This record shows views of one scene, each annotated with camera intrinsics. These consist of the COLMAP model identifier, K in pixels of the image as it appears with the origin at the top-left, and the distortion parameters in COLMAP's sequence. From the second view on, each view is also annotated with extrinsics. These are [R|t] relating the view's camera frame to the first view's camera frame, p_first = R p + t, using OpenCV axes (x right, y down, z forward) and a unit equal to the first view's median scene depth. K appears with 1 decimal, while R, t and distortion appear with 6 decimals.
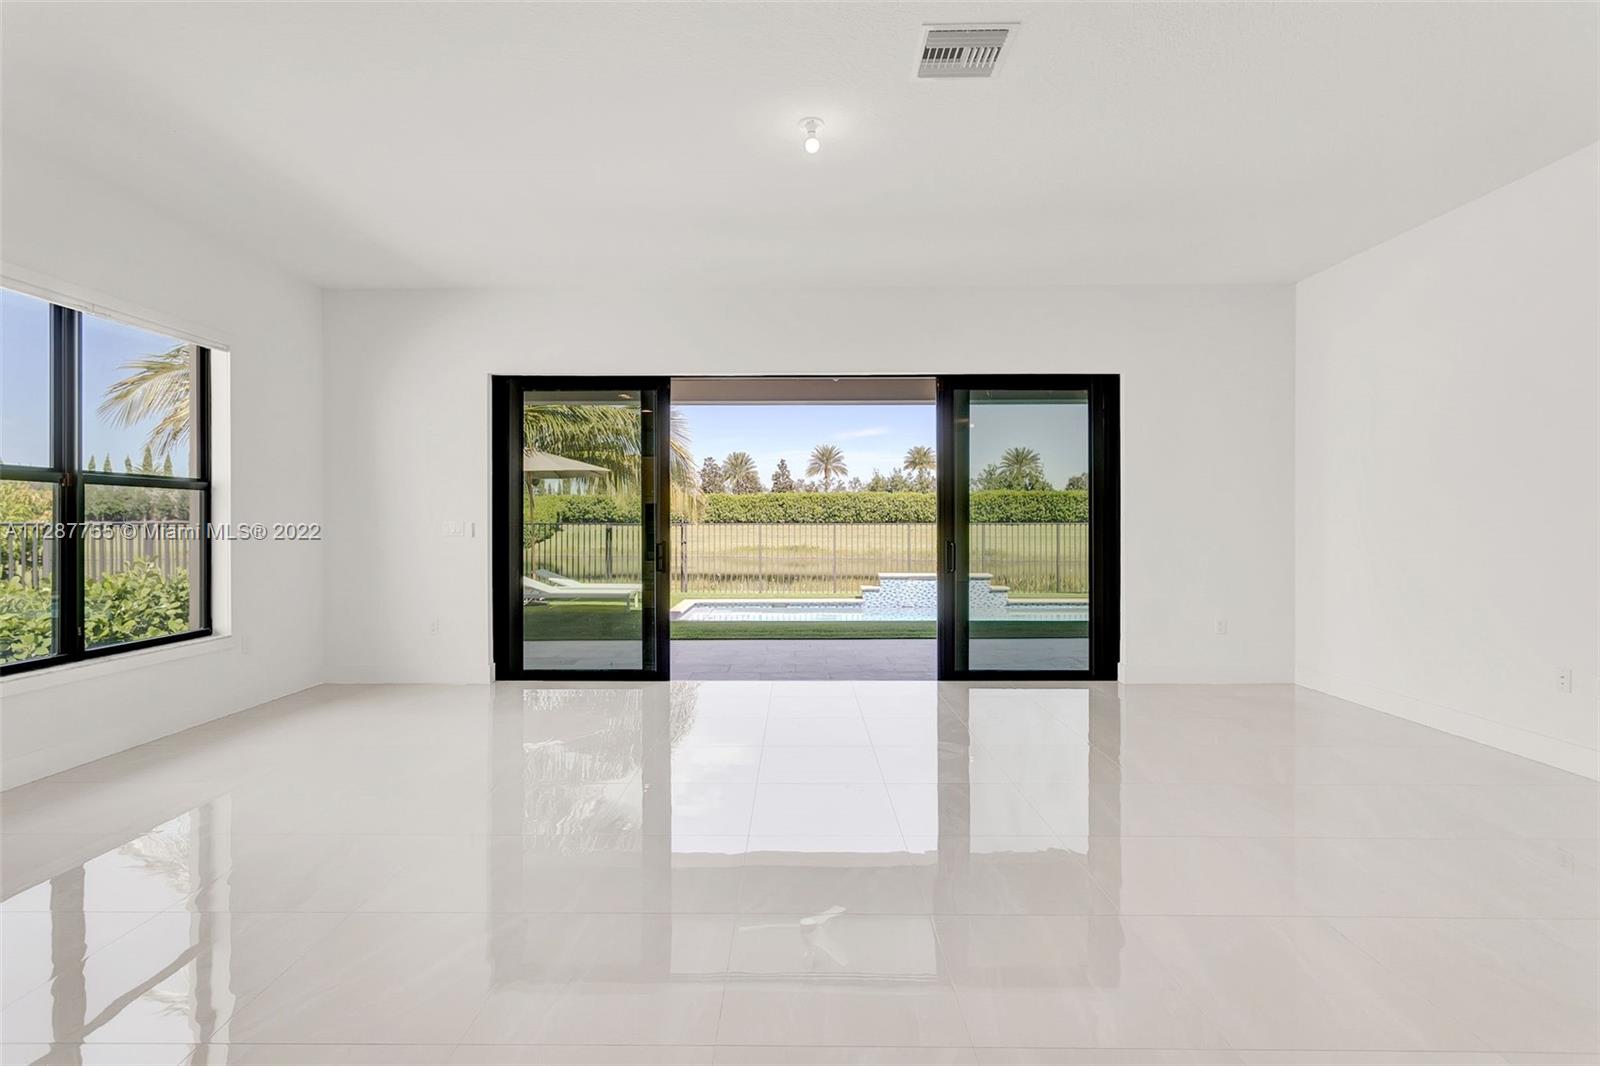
lens RADIAL K [[780.7, 0, 795.9], [0, 780.7, 525.8], [0, 0, 1]] dist [0.002388, 0.000398]
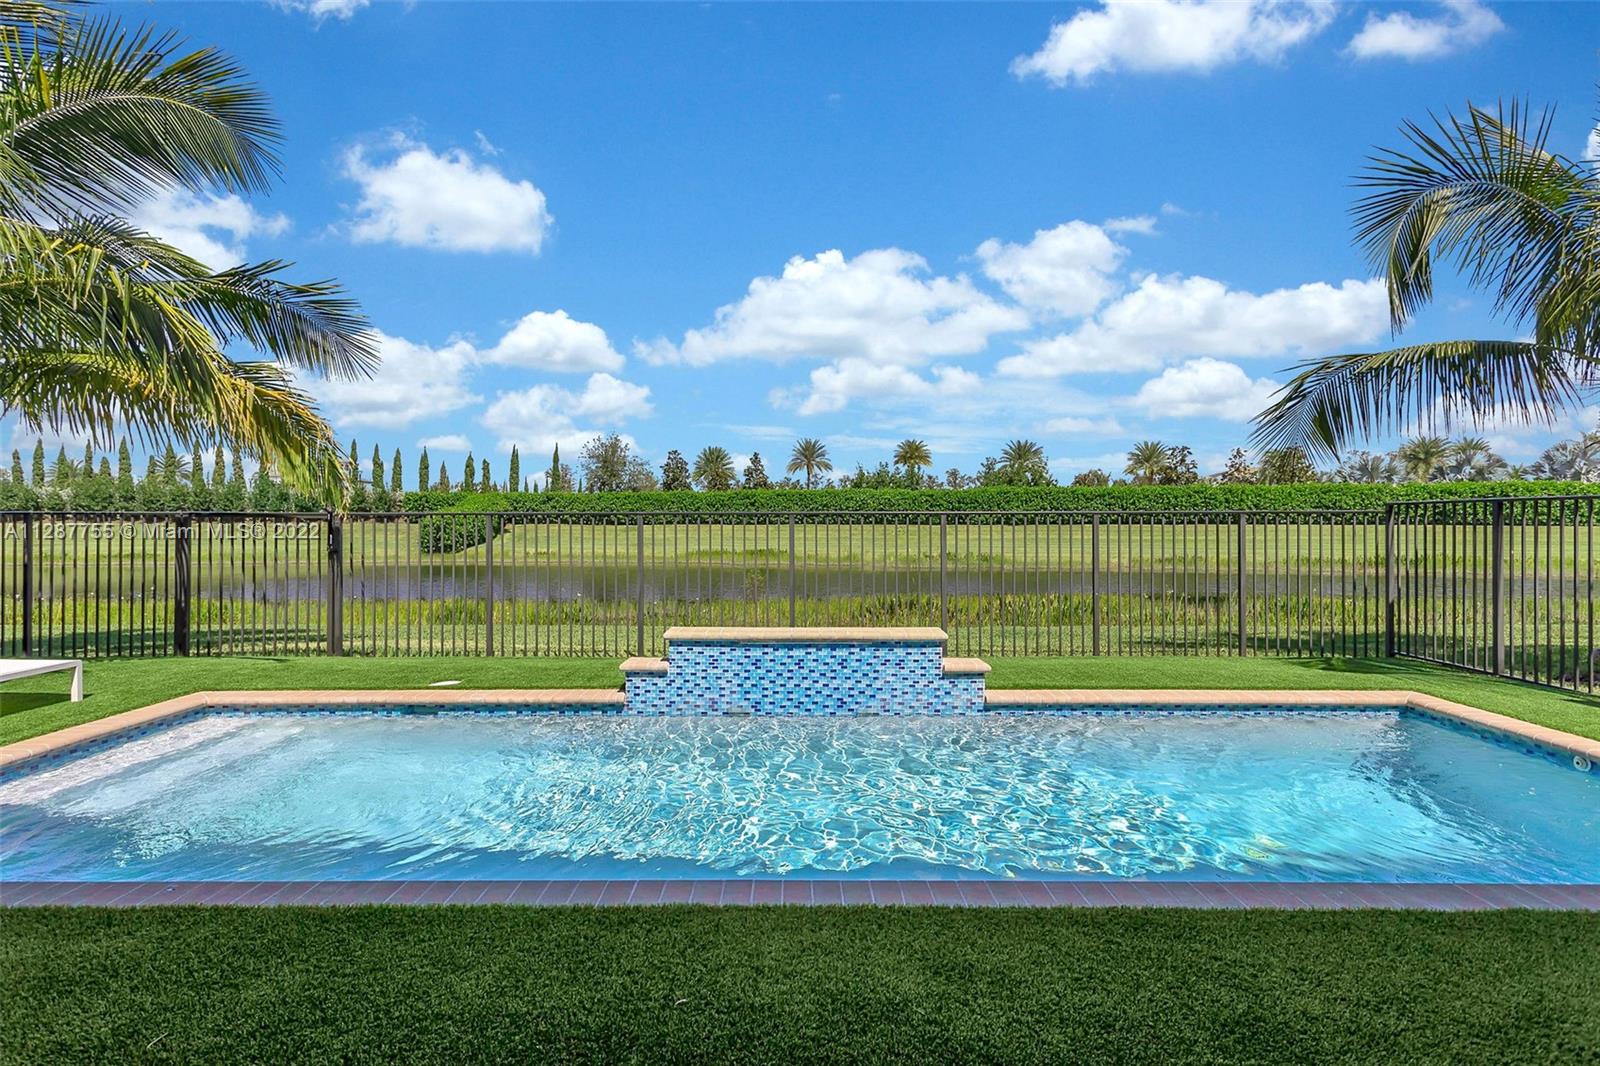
lens RADIAL K [[780.7, 0, 795.9], [0, 780.7, 525.8], [0, 0, 1]] dist [0.002388, 0.000398]
pose [[0.999996, -0.000110, -0.002854, 0.032432], [0.000101, 0.999995, -0.003023, 0.001498], [0.002855, 0.003023, 0.999991, 0.110723]]
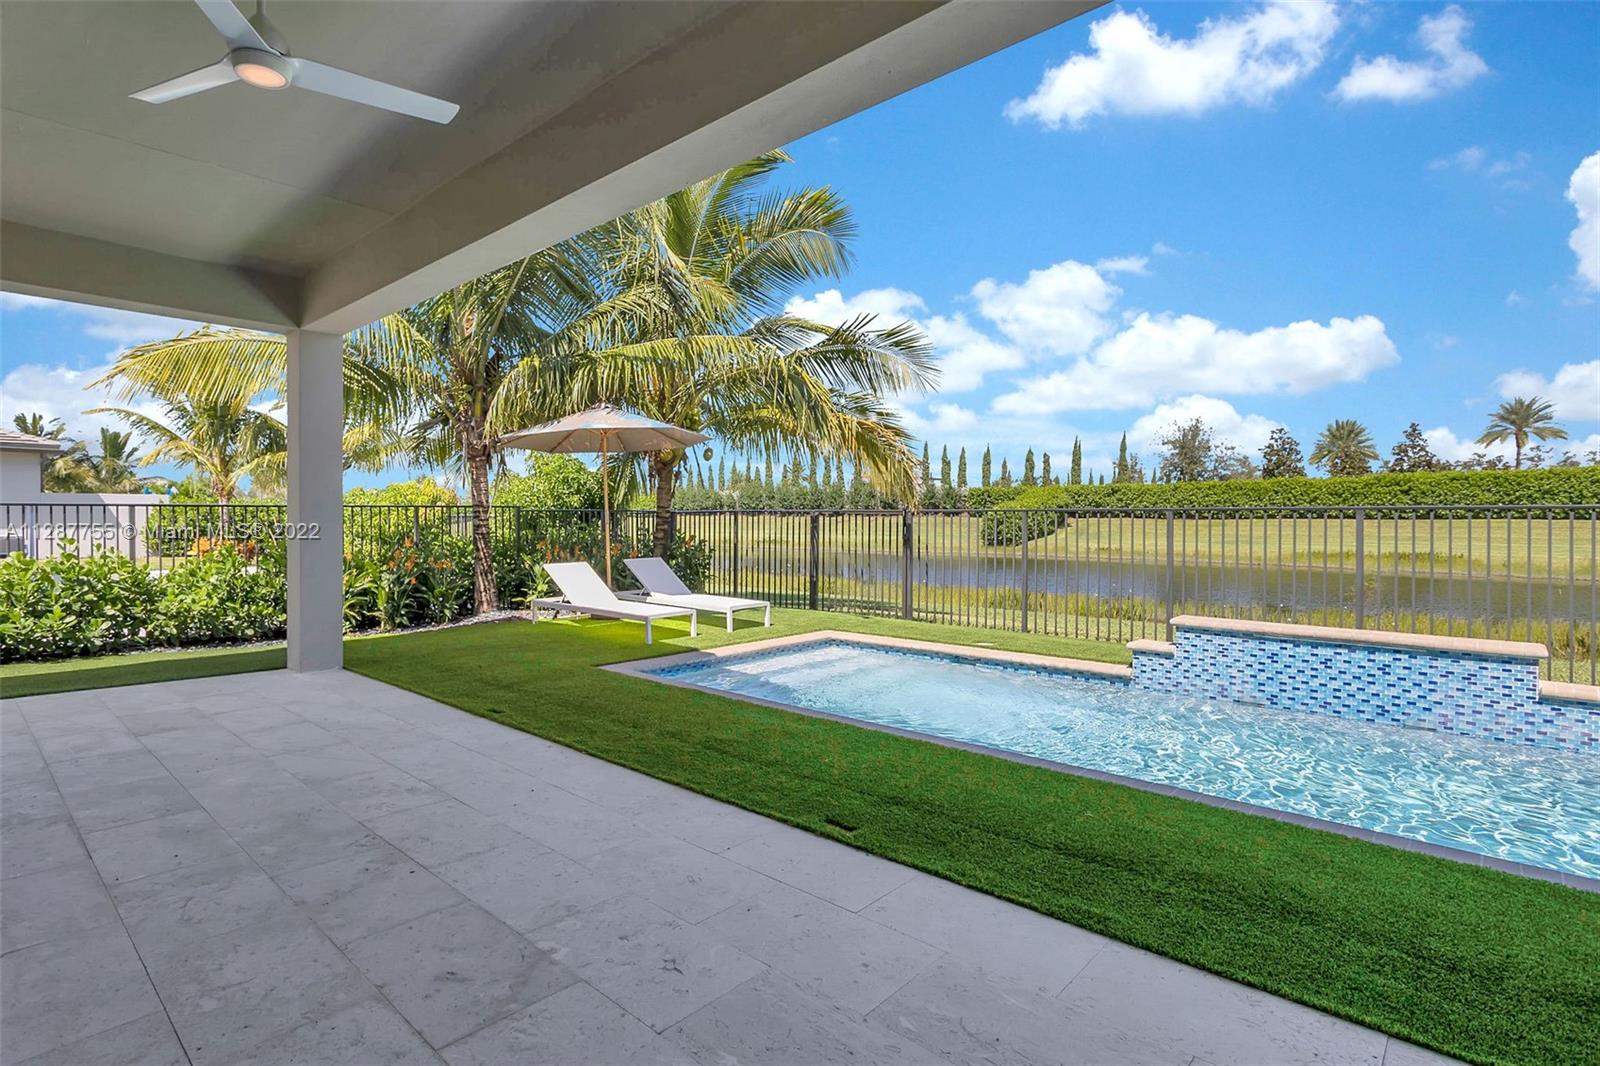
lens RADIAL K [[795.5, 0, 699.1], [0, 795.5, 526.9], [0, 0, 1]] dist [0.001548, -0.000220]
pose [[0.699557, 0.010338, -0.714502, 0.044716], [-0.005745, 0.999944, 0.008843, 0.001362], [0.714554, -0.002081, 0.699577, 0.091072]]
